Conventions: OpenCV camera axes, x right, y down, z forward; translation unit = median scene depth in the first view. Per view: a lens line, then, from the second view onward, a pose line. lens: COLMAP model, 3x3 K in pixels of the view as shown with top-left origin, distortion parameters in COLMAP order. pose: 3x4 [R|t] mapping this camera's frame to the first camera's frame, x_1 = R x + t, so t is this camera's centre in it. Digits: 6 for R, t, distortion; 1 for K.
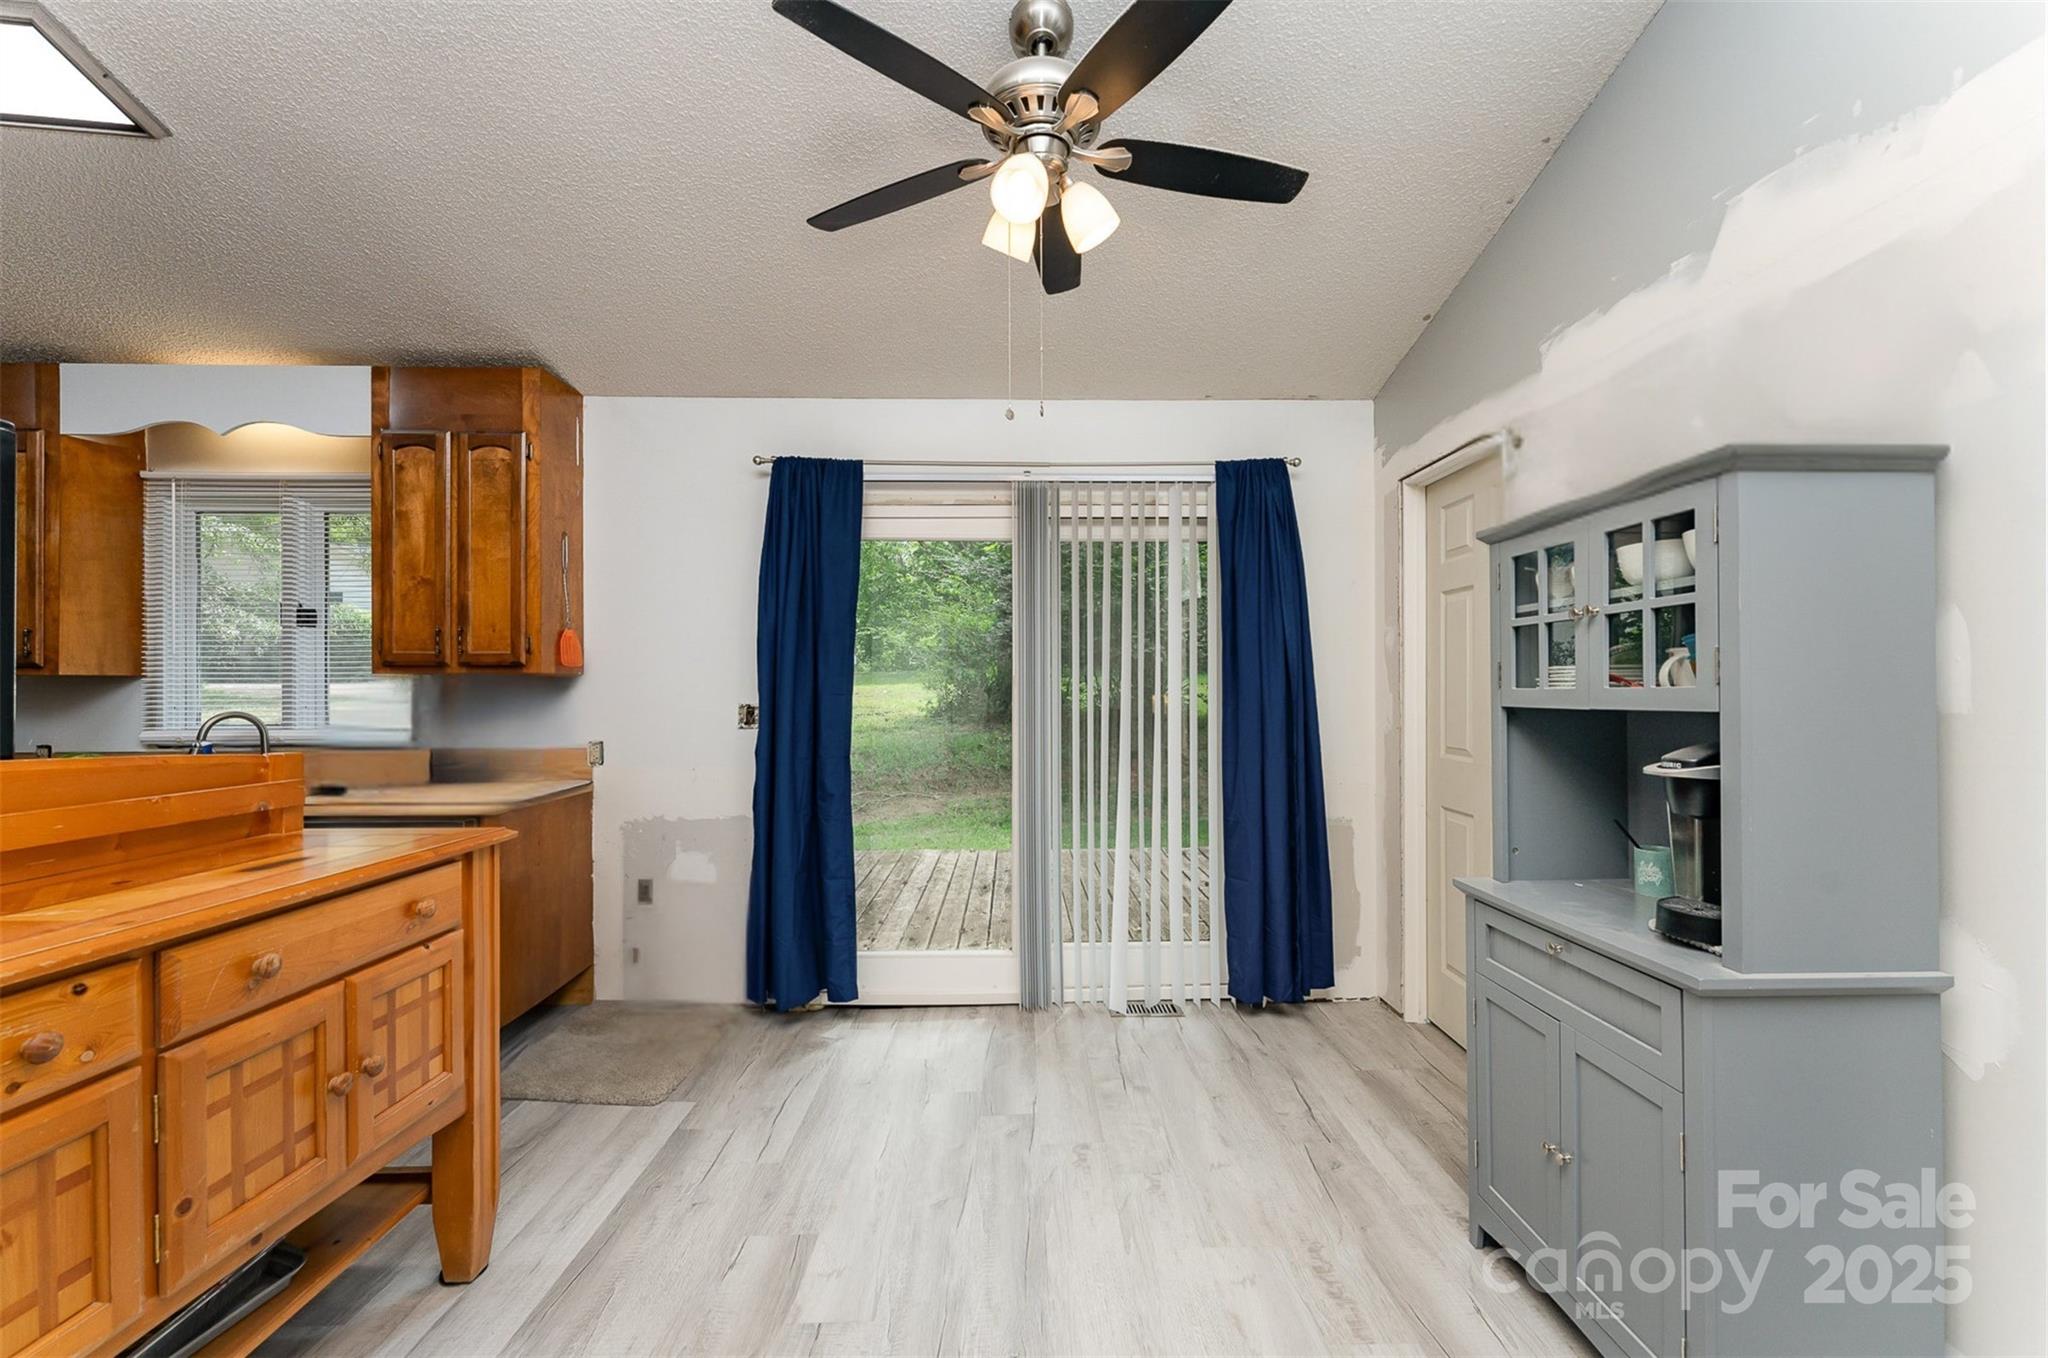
lens RADIAL K [[826.0, 0, 1054.5], [0, 826.0, 678.5], [0, 0, 1]] dist [0.002612, 0.000164]
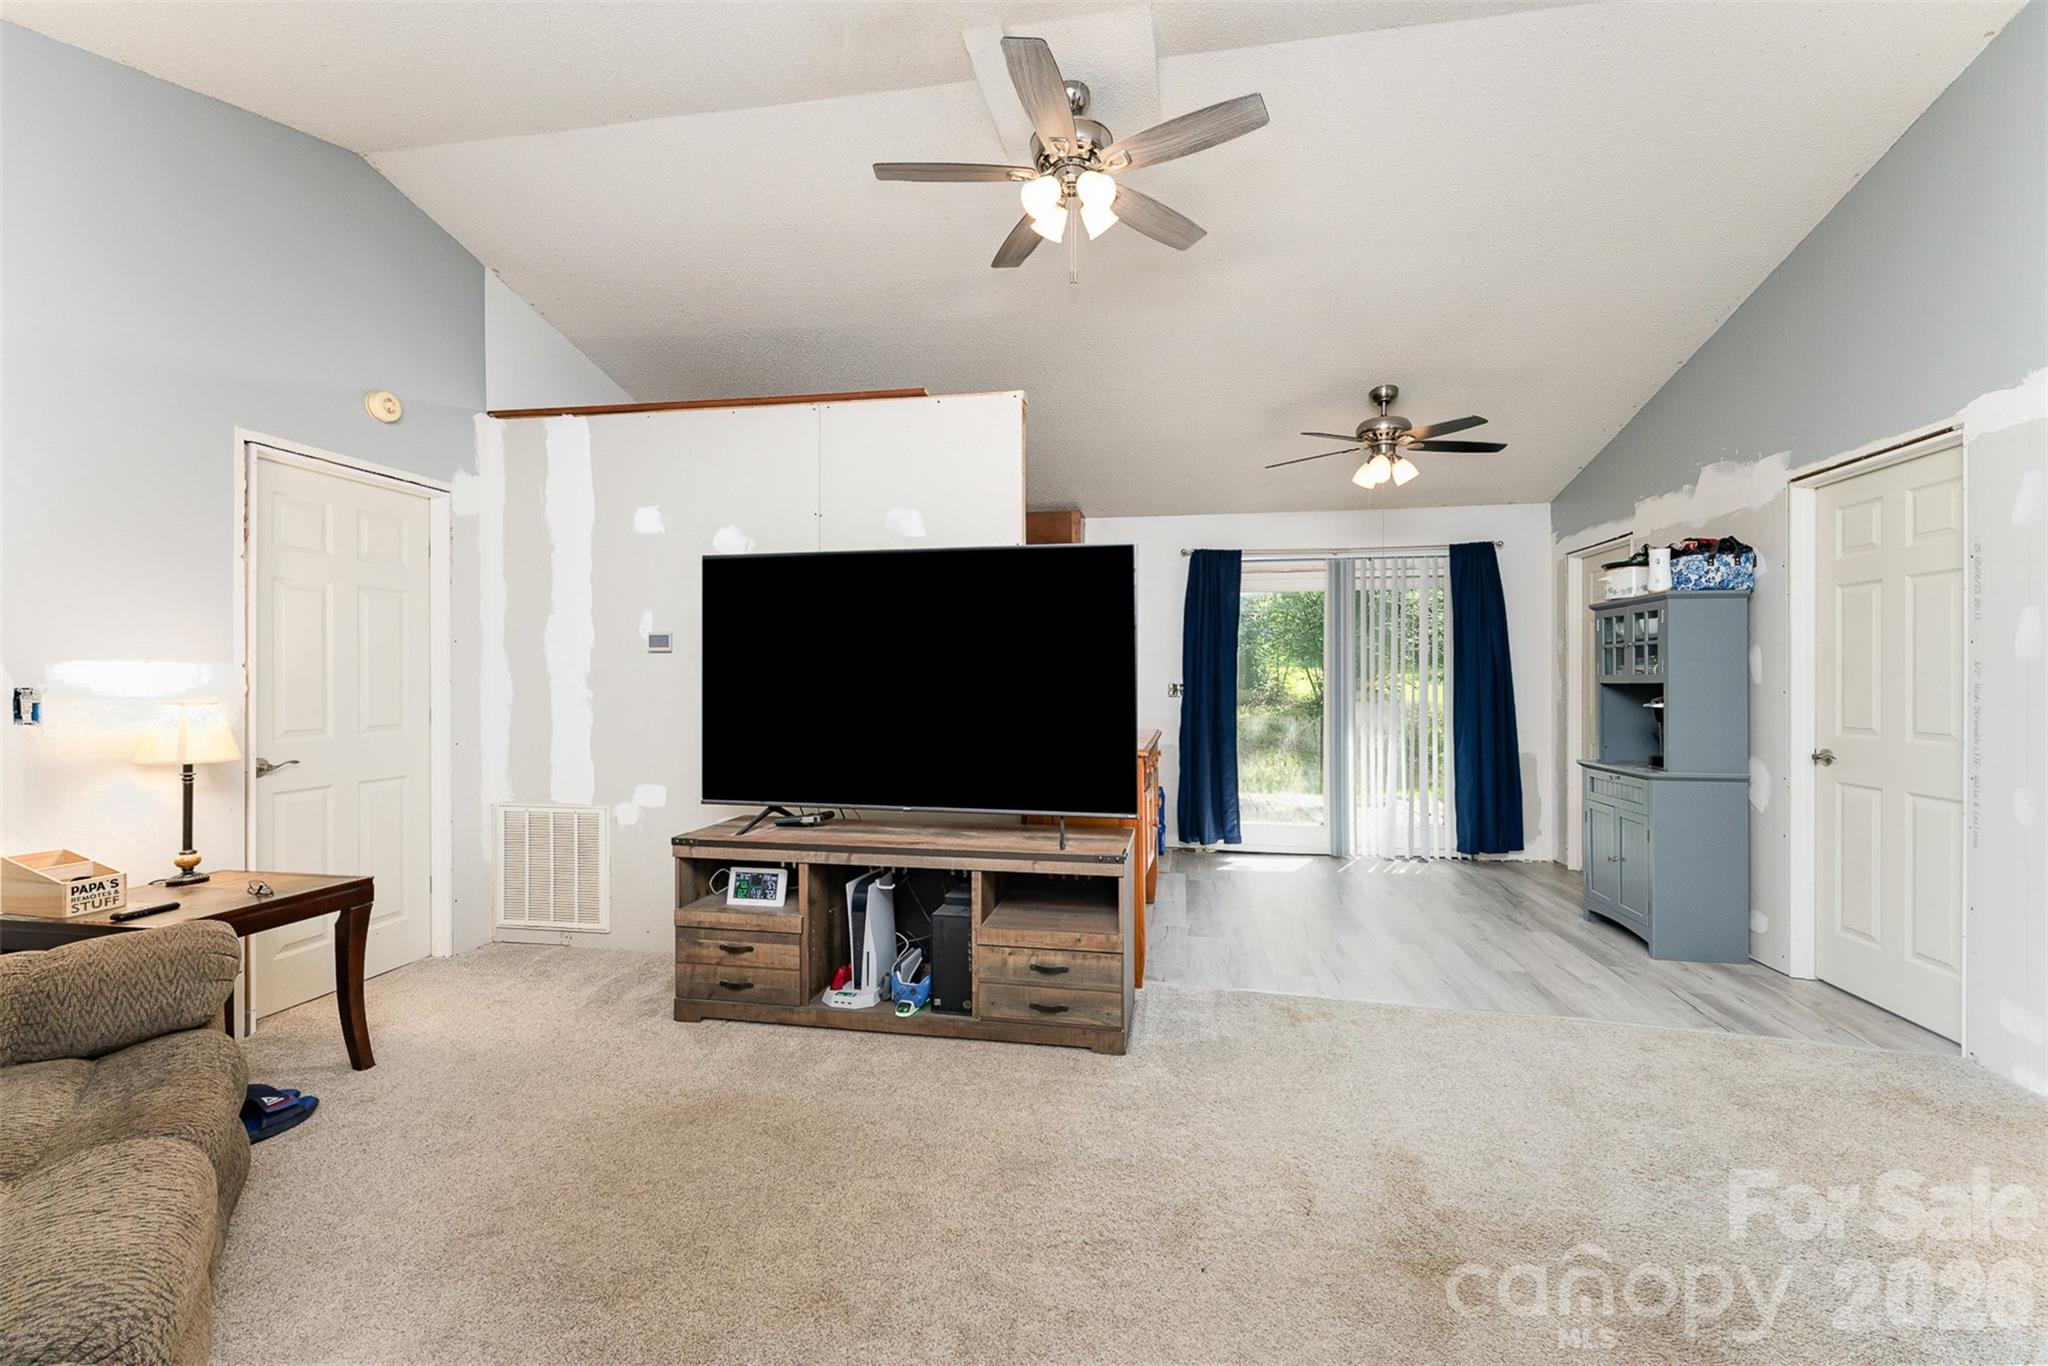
lens RADIAL K [[891.2, 0, 1028.6], [0, 891.2, 672.7], [0, 0, 1]] dist [0.001543, 0.000174]
pose [[0.980307, 0.003017, -0.197458, -0.314087], [-0.002146, 0.999987, 0.004625, -0.000863], [0.197469, -0.004110, 0.980301, -1.049825]]
